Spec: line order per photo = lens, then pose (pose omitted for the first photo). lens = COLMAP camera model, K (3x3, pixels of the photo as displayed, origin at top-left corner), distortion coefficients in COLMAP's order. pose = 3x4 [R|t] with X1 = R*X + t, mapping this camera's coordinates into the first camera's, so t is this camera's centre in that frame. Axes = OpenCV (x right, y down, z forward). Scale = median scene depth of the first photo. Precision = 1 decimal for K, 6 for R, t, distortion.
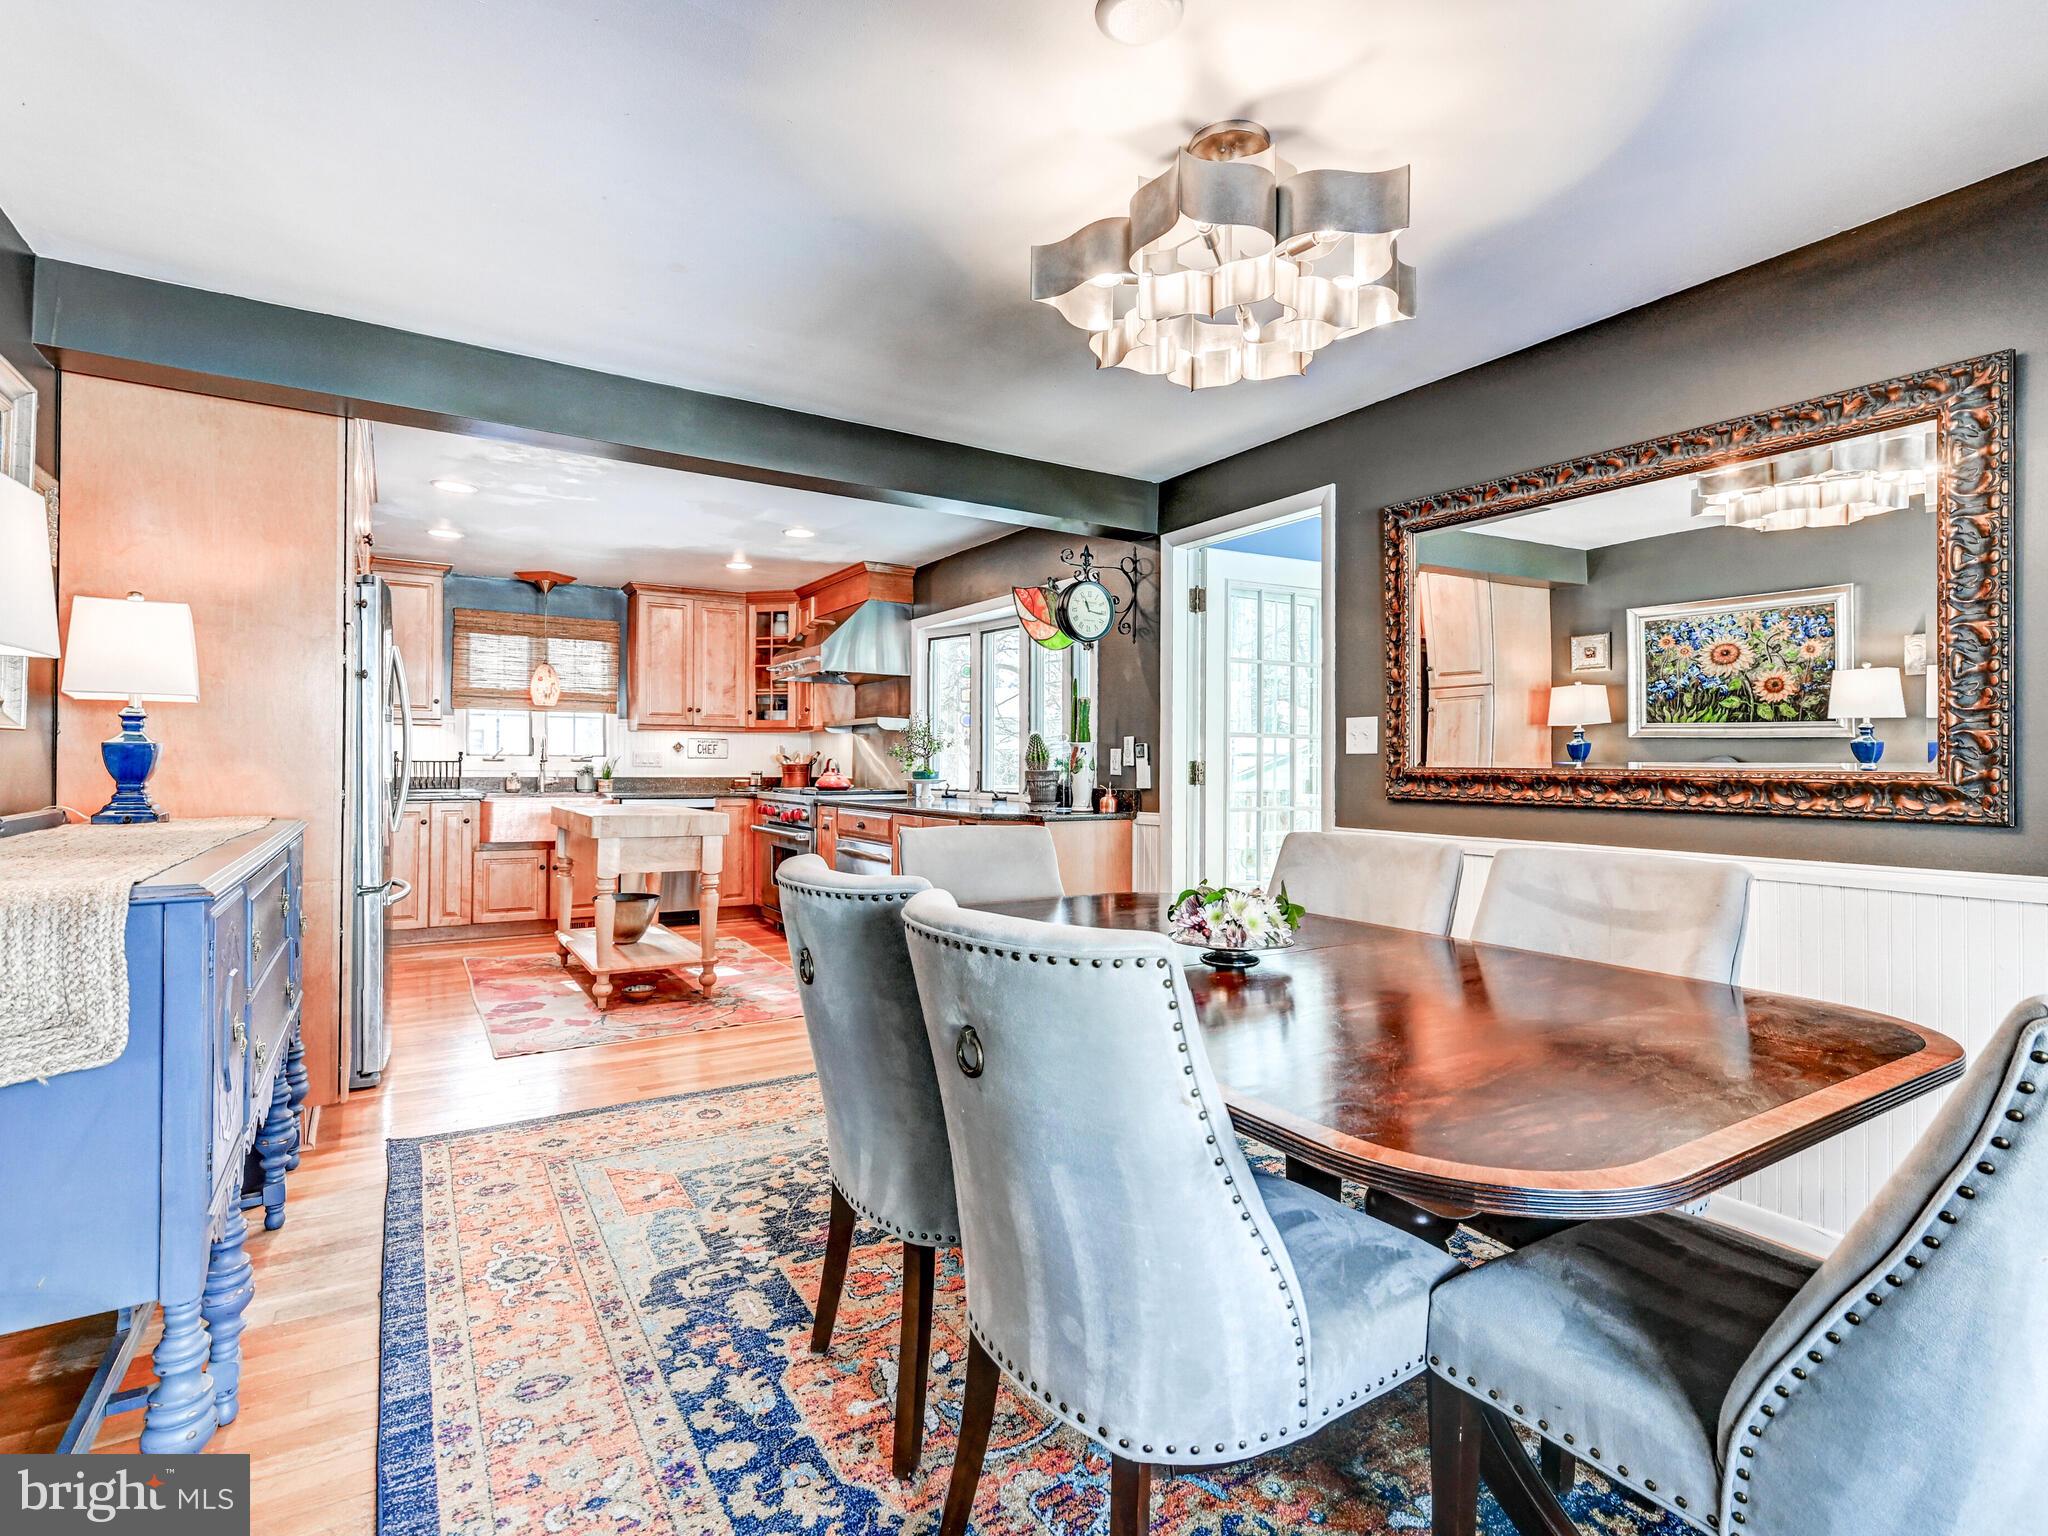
lens RADIAL K [[966.9, 0, 1015.0], [0, 966.9, 764.2], [0, 0, 1]] dist [0.005235, 0.000815]
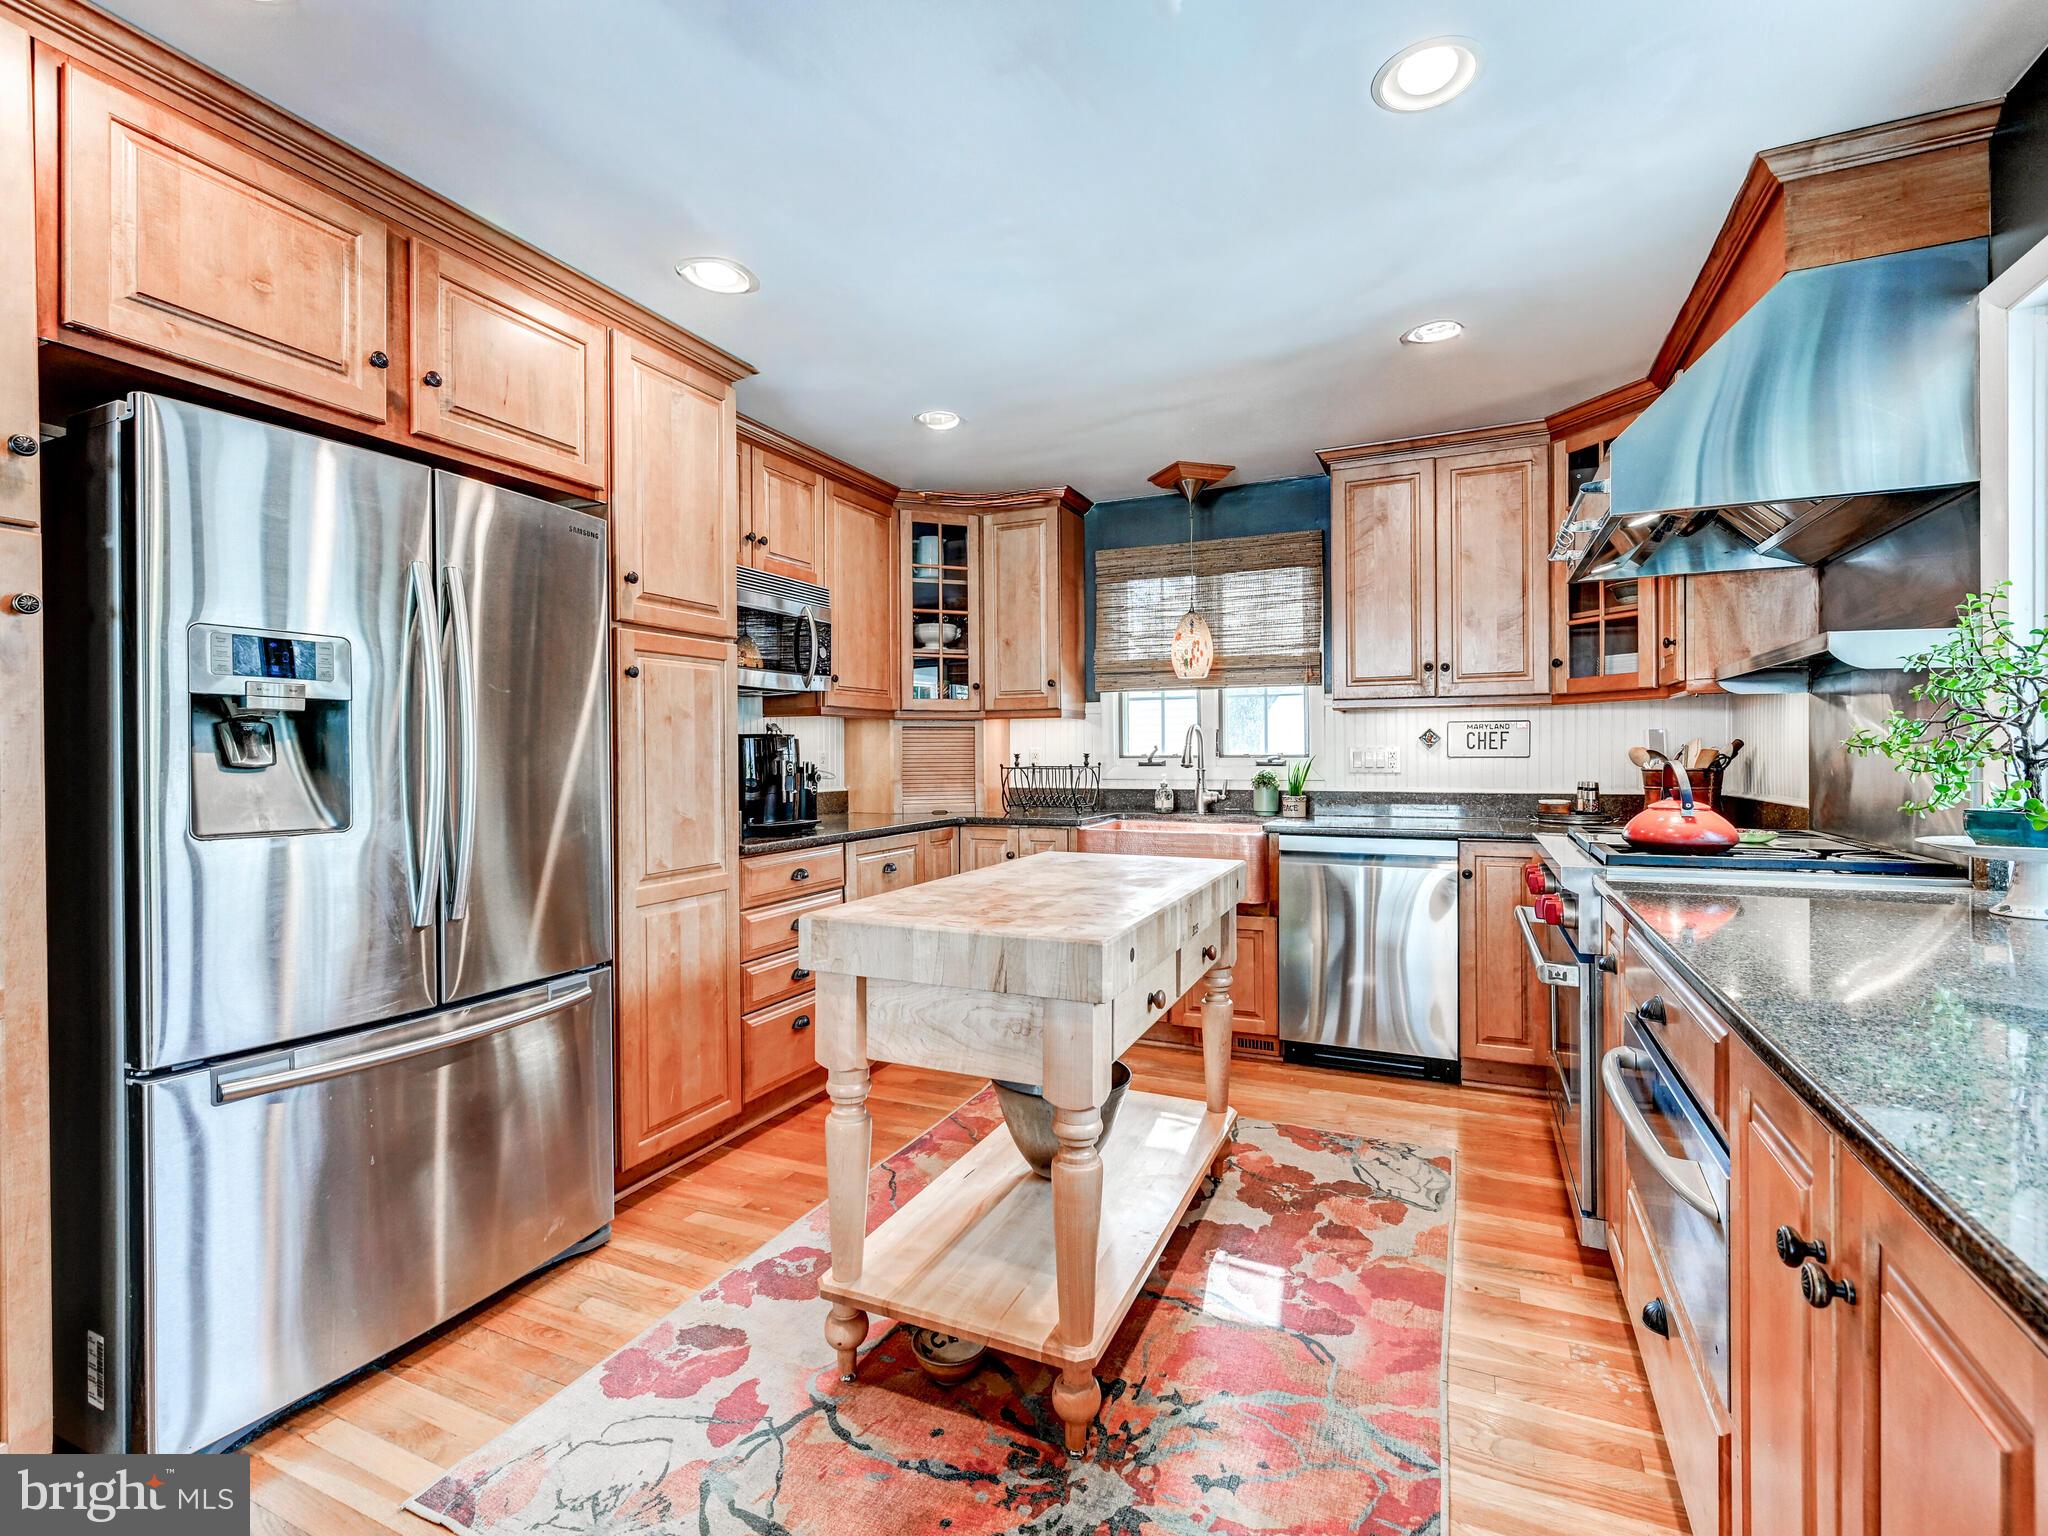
lens RADIAL K [[966.9, 0, 1013.5], [0, 966.9, 763.3], [0, 0, 1]] dist [0.005235, 0.000815]
pose [[0.557027, -0.004335, -0.830483, -0.021981], [0.010839, 0.999939, 0.002050, -0.007200], [0.830424, -0.010144, 0.557040, 0.522451]]
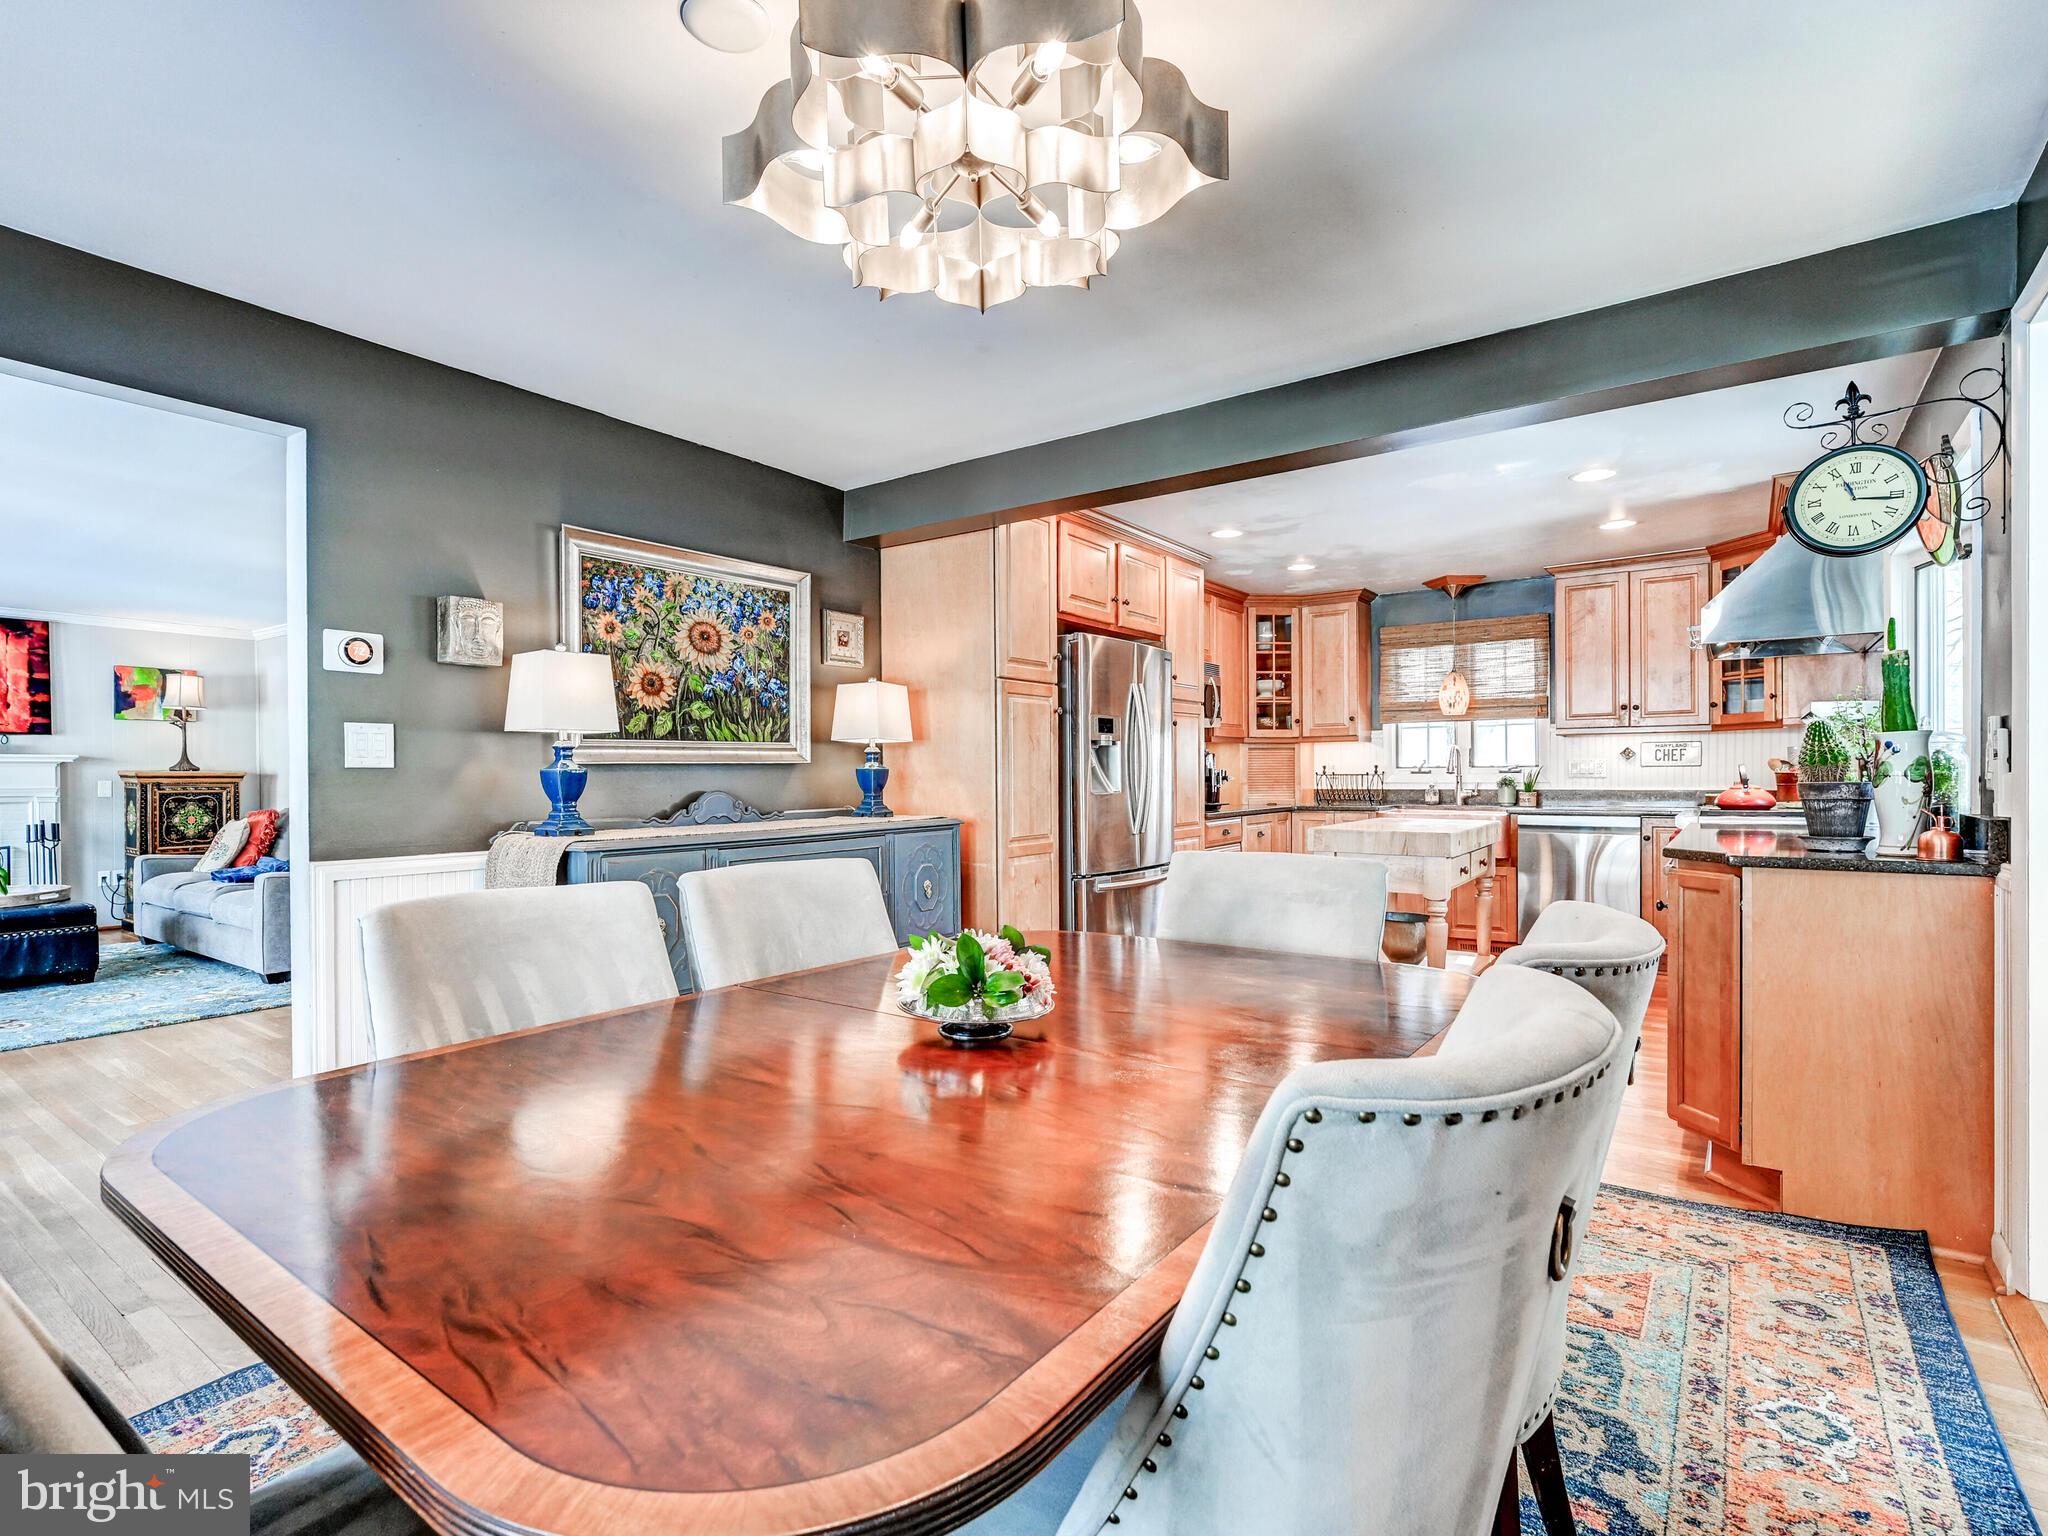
lens RADIAL K [[1005.0, 0, 972.0], [0, 1005.0, 788.5], [0, 0, 1]] dist [-0.000563, -0.000546]
pose [[0.365546, 0.001433, -0.930792, 0.256289], [0.010580, 0.999928, 0.005694, 0.001531], [0.930733, -0.011930, 0.365504, 0.179807]]
